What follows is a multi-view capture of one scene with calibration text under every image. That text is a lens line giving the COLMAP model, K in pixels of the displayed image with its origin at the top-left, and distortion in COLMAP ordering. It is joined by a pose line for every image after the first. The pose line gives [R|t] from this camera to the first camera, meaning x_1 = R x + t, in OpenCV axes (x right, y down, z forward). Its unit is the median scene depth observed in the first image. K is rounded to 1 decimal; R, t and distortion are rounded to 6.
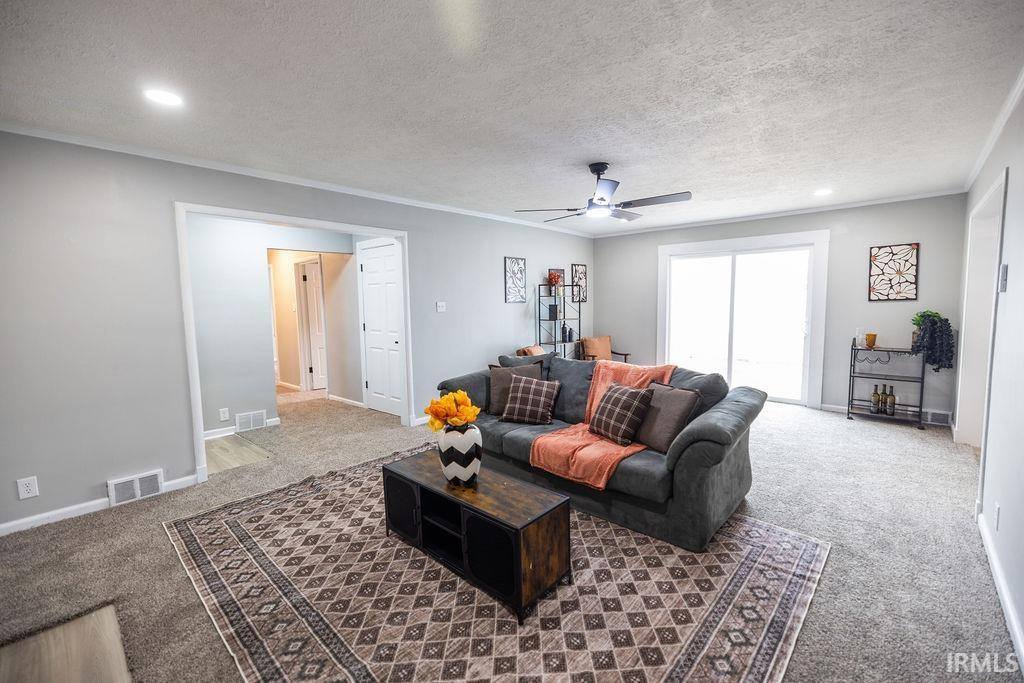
lens RADIAL K [[432.2, 0, 510.4], [0, 432.2, 338.8], [0, 0, 1]] dist [0.000481, -0.000188]
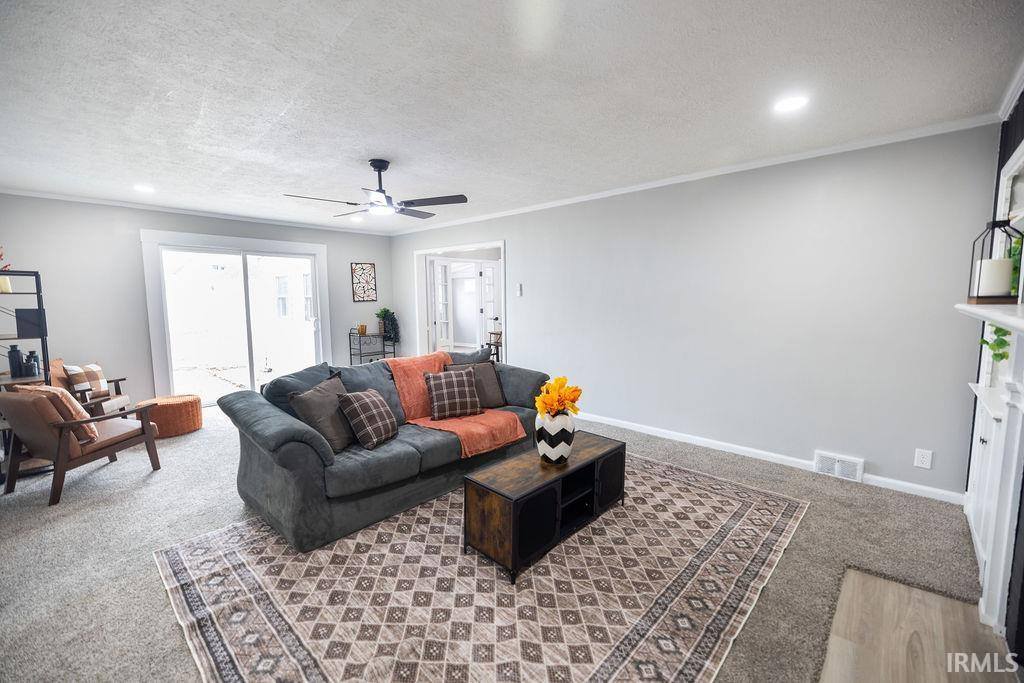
lens RADIAL K [[432.2, 0, 510.4], [0, 432.2, 338.8], [0, 0, 1]] dist [0.000481, -0.000188]
pose [[0.007434, -0.083863, 0.996450, -0.994360], [0.096692, 0.991868, 0.082756, -0.065757], [-0.995287, 0.095733, 0.015483, 0.893767]]
